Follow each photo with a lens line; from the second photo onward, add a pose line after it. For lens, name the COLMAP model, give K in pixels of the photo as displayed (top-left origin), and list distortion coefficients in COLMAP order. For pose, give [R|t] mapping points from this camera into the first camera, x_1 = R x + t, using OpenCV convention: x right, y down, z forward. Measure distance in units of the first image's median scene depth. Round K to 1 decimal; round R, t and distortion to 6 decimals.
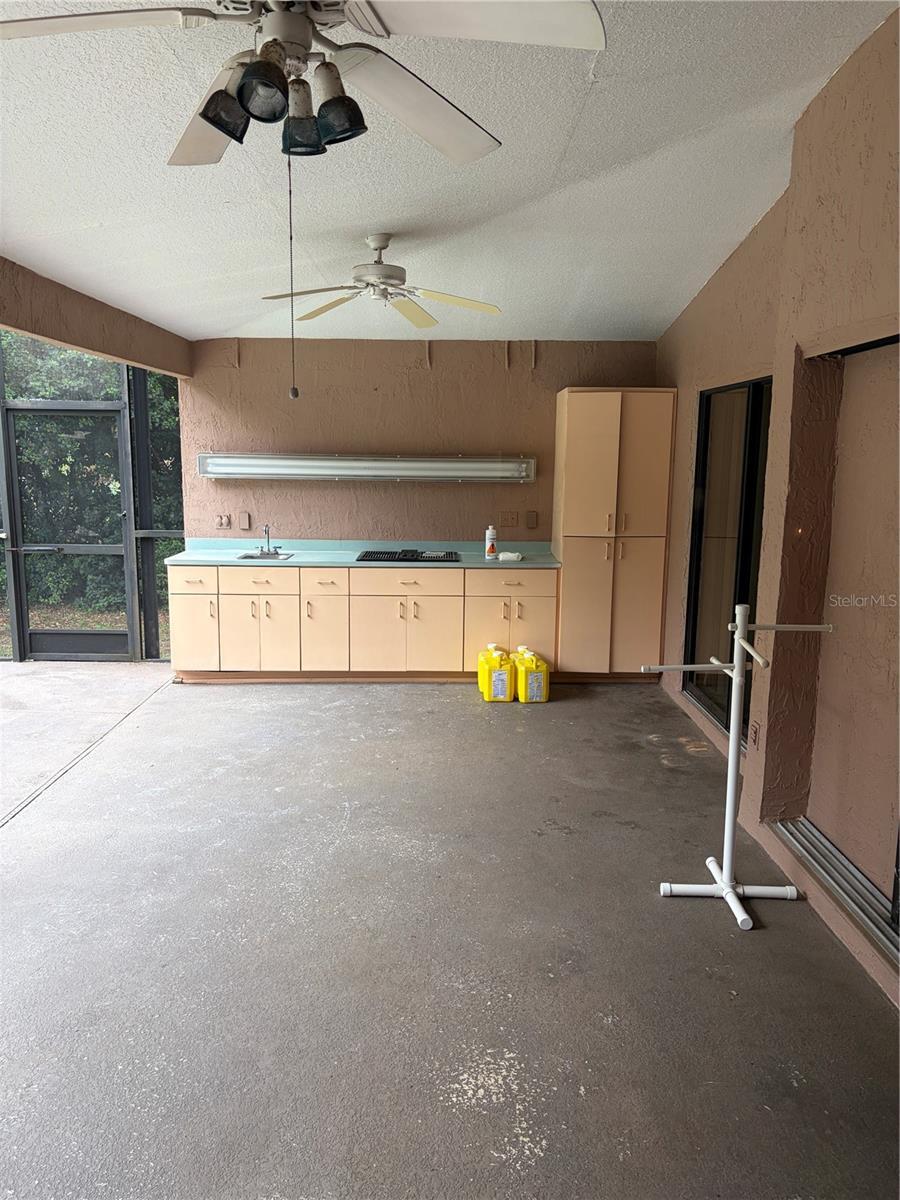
lens RADIAL K [[889.7, 0, 450.0], [0, 889.7, 600.0], [0, 0, 1]] dist [0.000083, -0.000821]
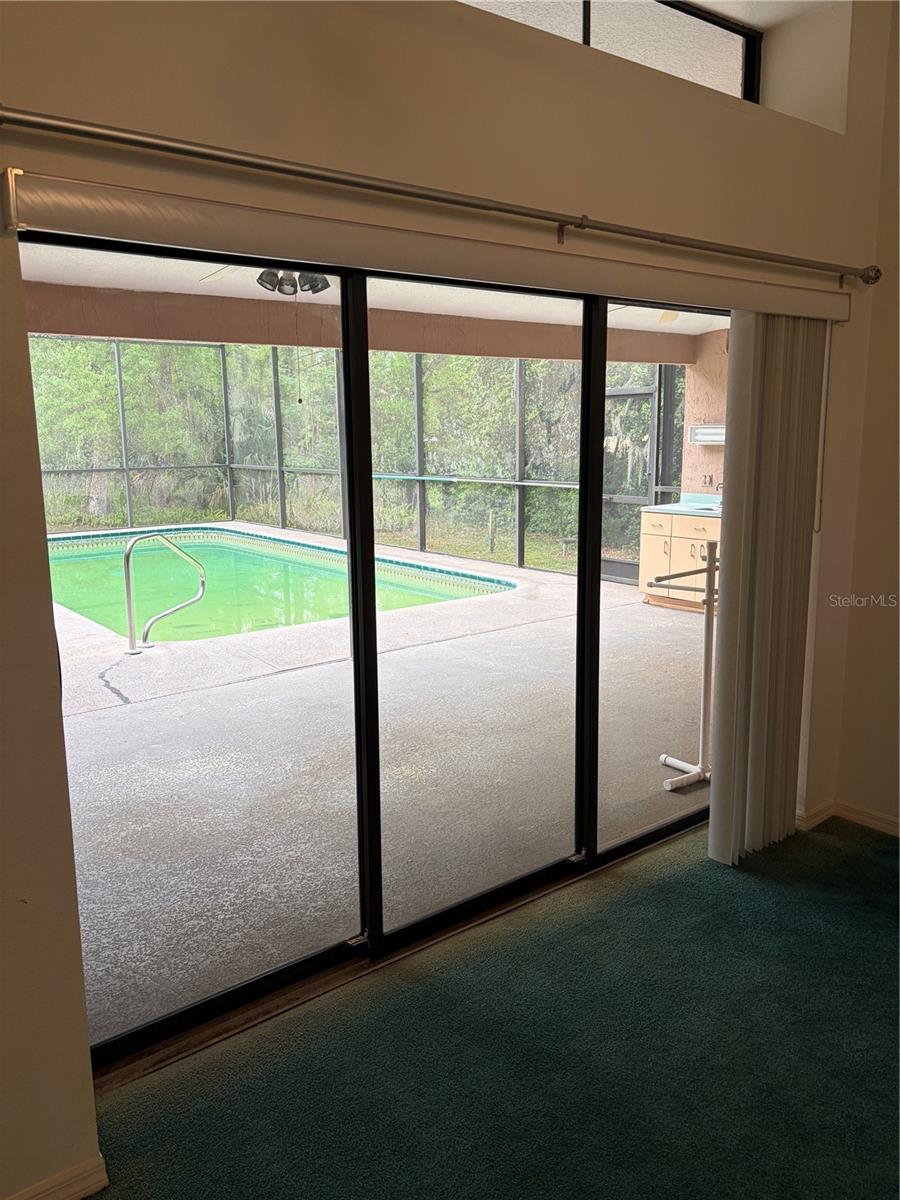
lens RADIAL K [[896.2, 0, 449.0], [0, 896.2, 576.8], [0, 0, 1]] dist [0.001058, -0.000506]
pose [[0.603617, 0.108874, -0.789806, 0.521249], [-0.106716, 0.992751, 0.055291, 0.012991], [0.790100, 0.050910, 0.610860, -0.024023]]
